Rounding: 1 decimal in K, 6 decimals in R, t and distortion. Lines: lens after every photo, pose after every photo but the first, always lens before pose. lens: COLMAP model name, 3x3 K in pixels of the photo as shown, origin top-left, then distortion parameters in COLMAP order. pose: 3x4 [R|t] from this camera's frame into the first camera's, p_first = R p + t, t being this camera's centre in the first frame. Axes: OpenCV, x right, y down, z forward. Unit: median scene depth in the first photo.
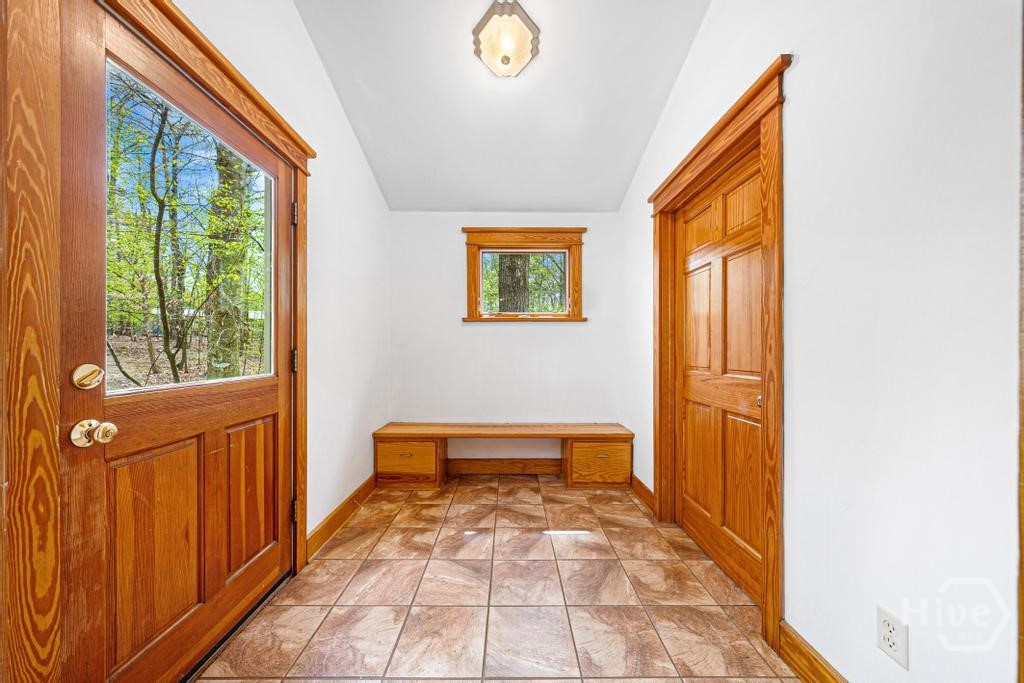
lens RADIAL K [[349.4, 0, 512.8], [0, 349.4, 348.6], [0, 0, 1]] dist [-0.000069, 0.000007]
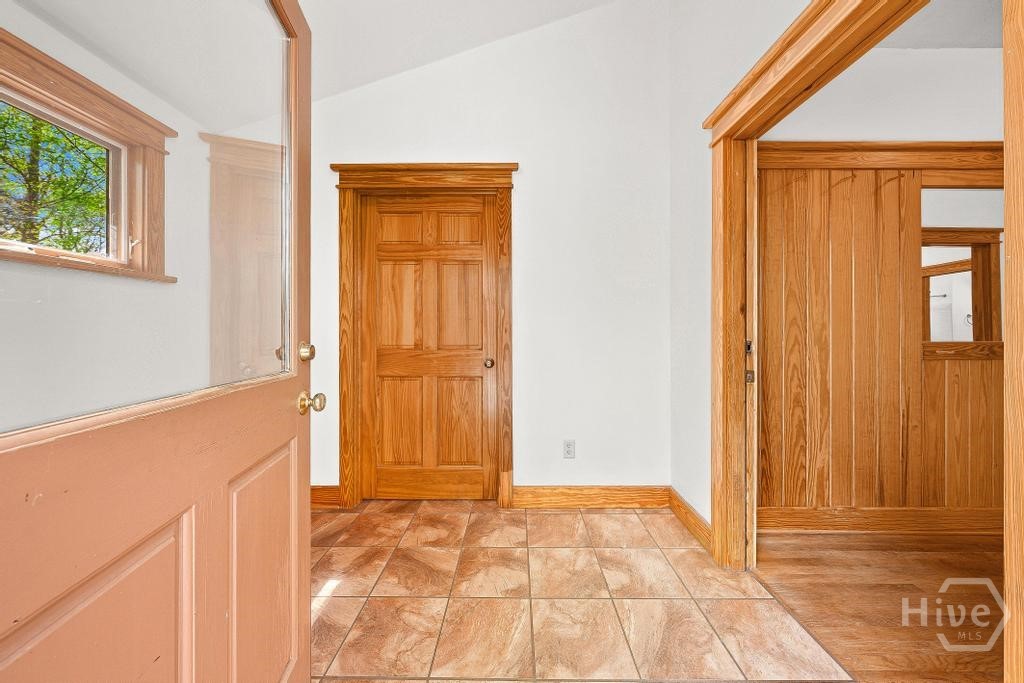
lens RADIAL K [[341.1, 0, 512.0], [0, 341.1, 331.9], [0, 0, 1]] dist [-0.000594, -0.000057]
pose [[0.019862, 0.005801, 0.999786, -0.662935], [-0.005898, 0.999966, -0.005685, 0.012858], [-0.999785, -0.005784, 0.019895, 0.693073]]
